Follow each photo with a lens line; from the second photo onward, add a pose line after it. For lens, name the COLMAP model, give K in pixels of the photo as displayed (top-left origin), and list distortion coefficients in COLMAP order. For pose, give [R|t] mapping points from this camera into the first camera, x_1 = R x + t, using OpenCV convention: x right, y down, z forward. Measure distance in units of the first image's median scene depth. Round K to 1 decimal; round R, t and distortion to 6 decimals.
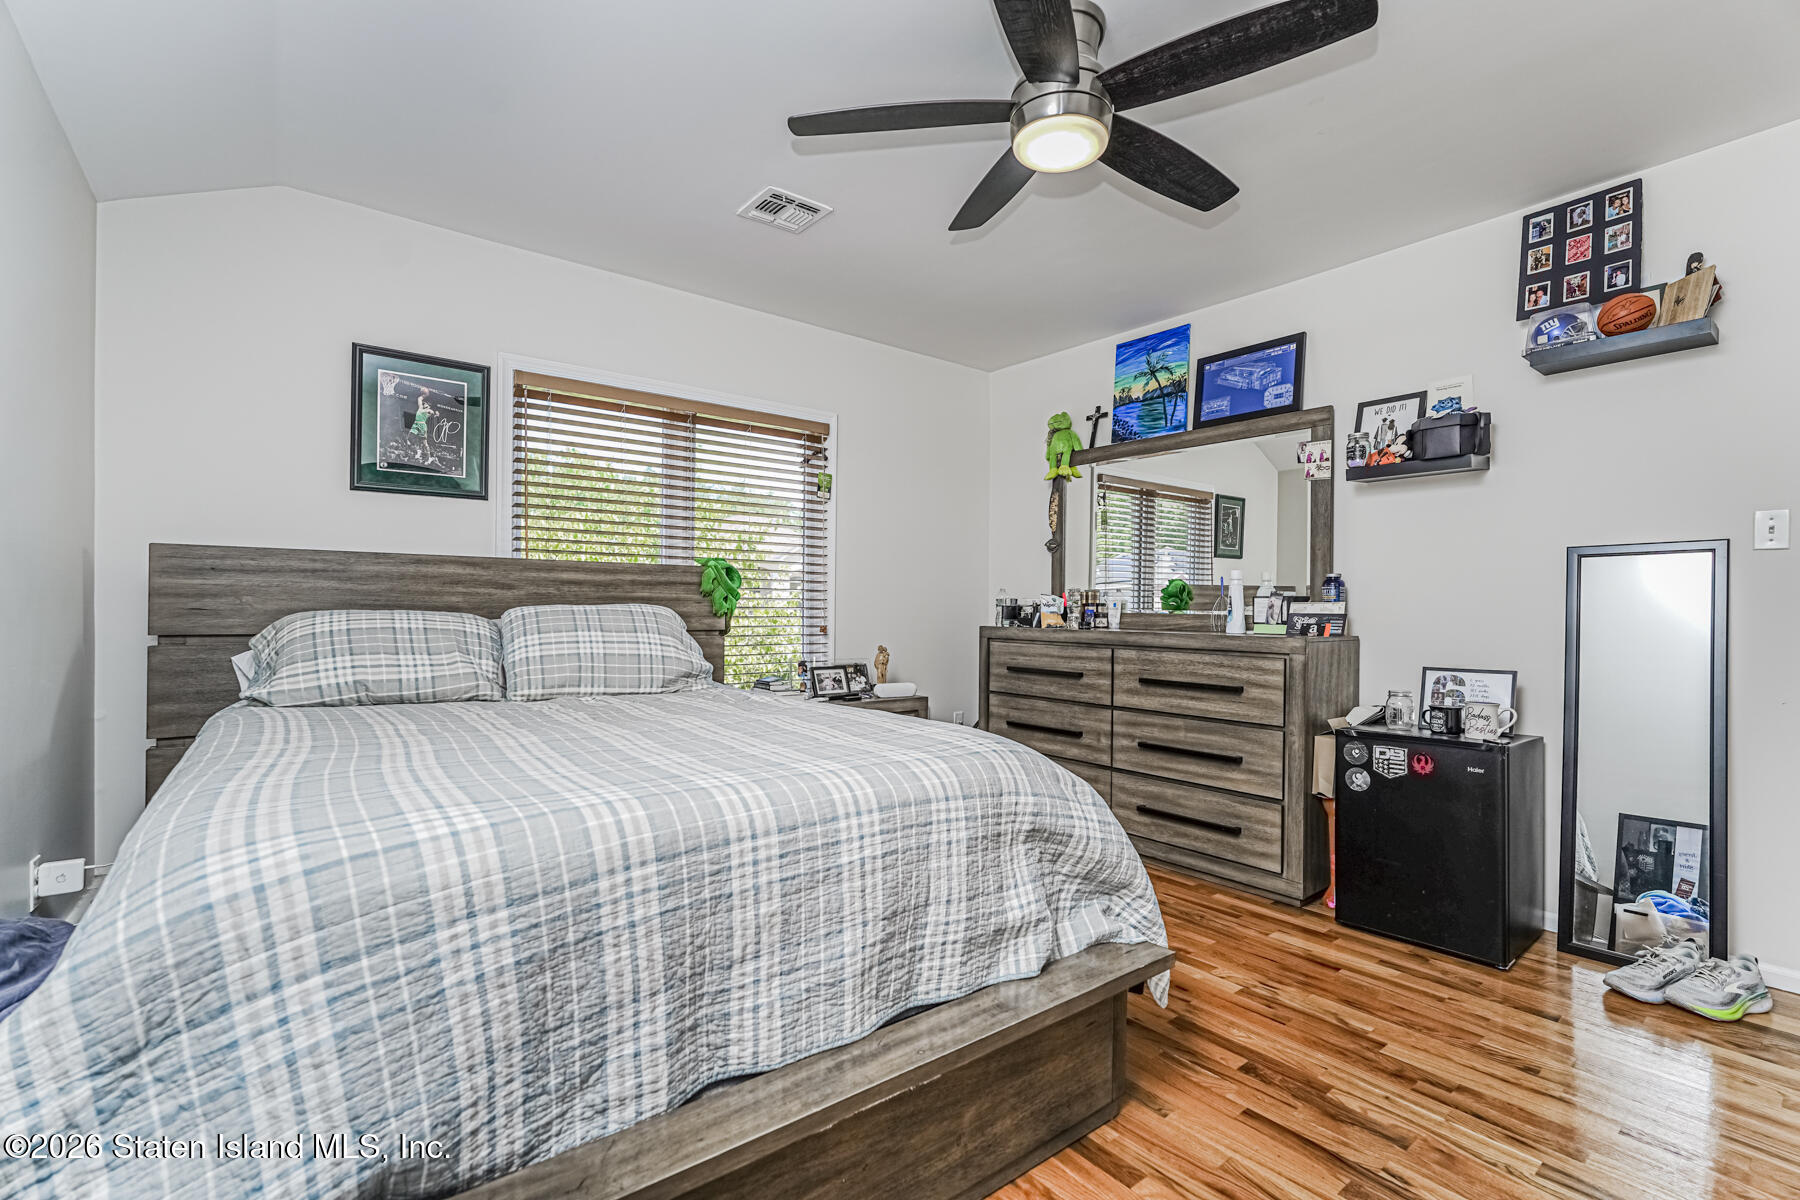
lens RADIAL K [[792.5, 0, 902.8], [0, 792.5, 605.7], [0, 0, 1]] dist [-0.011815, 0.007127]
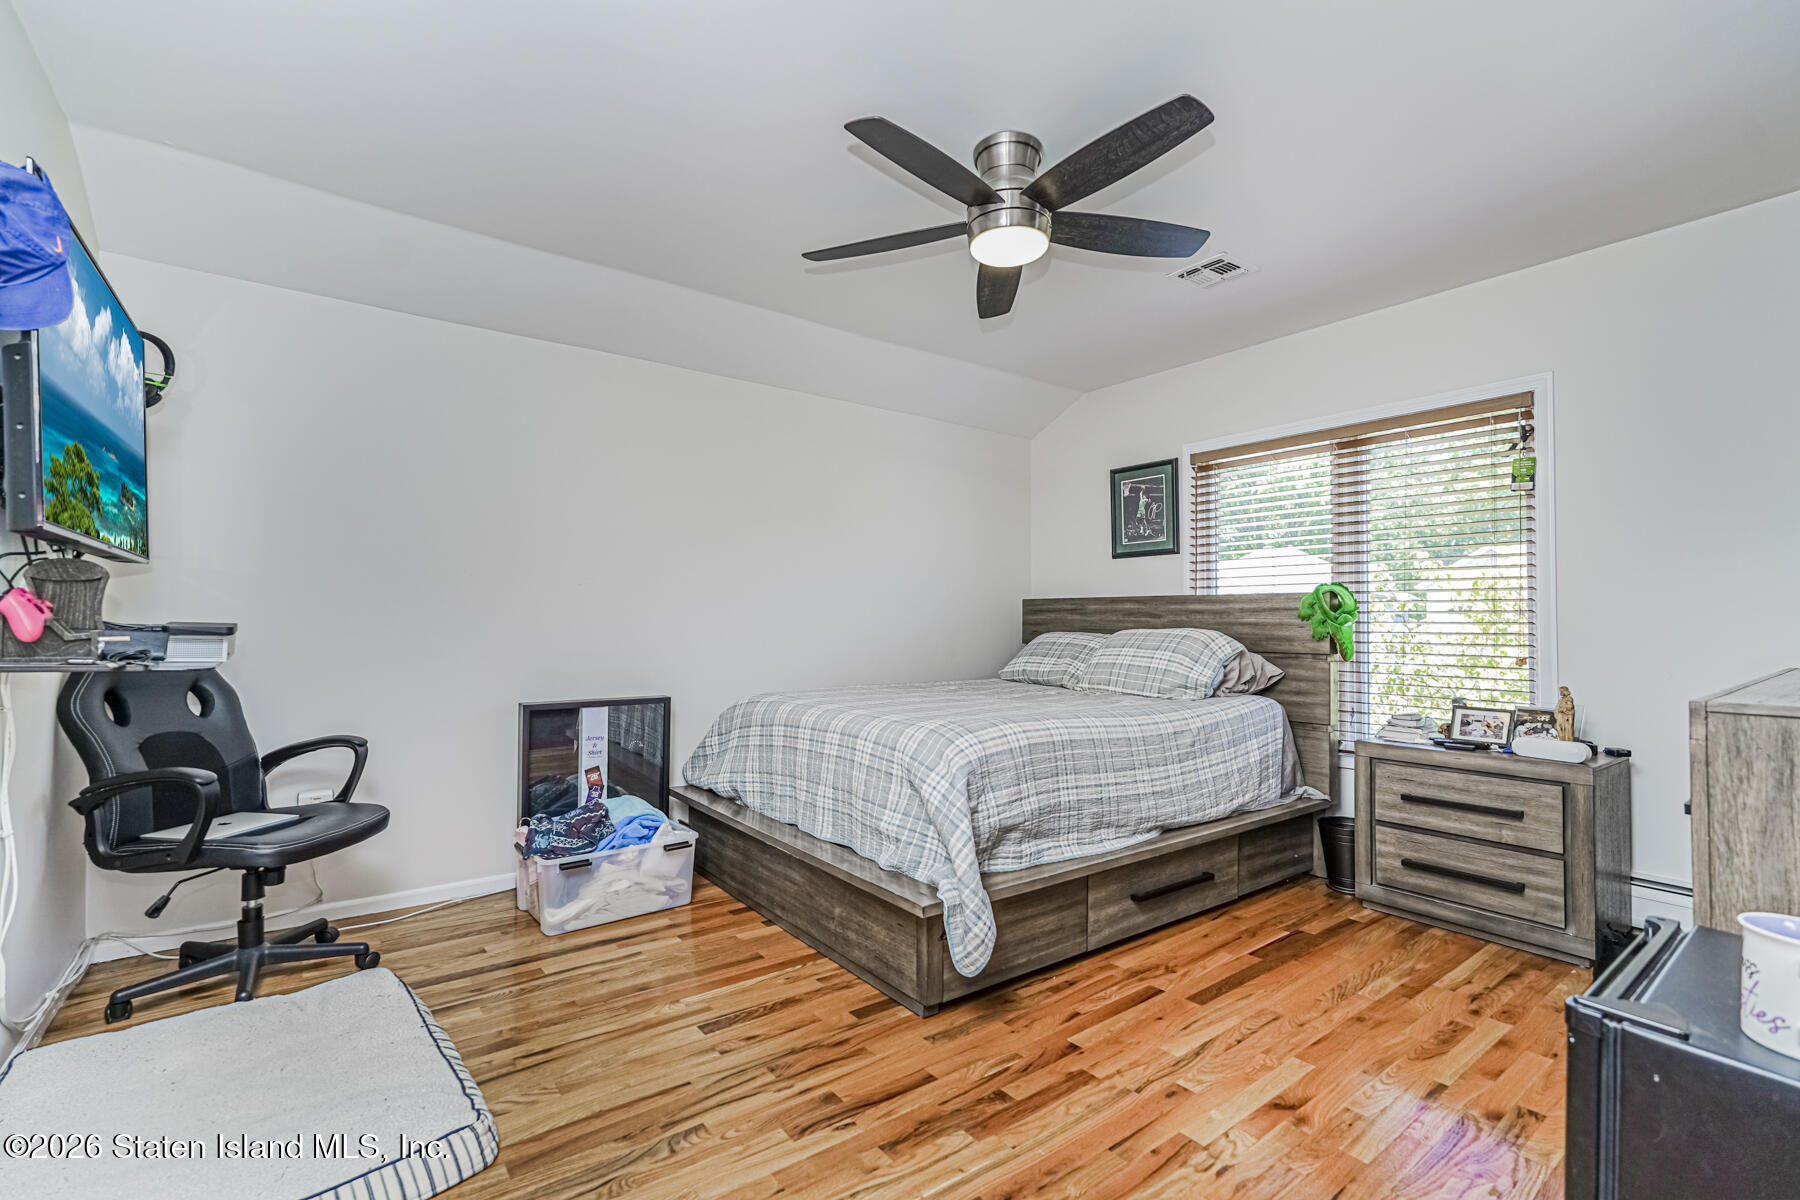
lens RADIAL K [[792.5, 0, 905.1], [0, 792.5, 610.9], [0, 0, 1]] dist [-0.011815, 0.007127]
pose [[-0.006251, -0.023109, -0.999713, 0.939765], [-0.003326, 0.999728, -0.023089, 0.000682], [0.999975, 0.003181, -0.006327, 0.574021]]
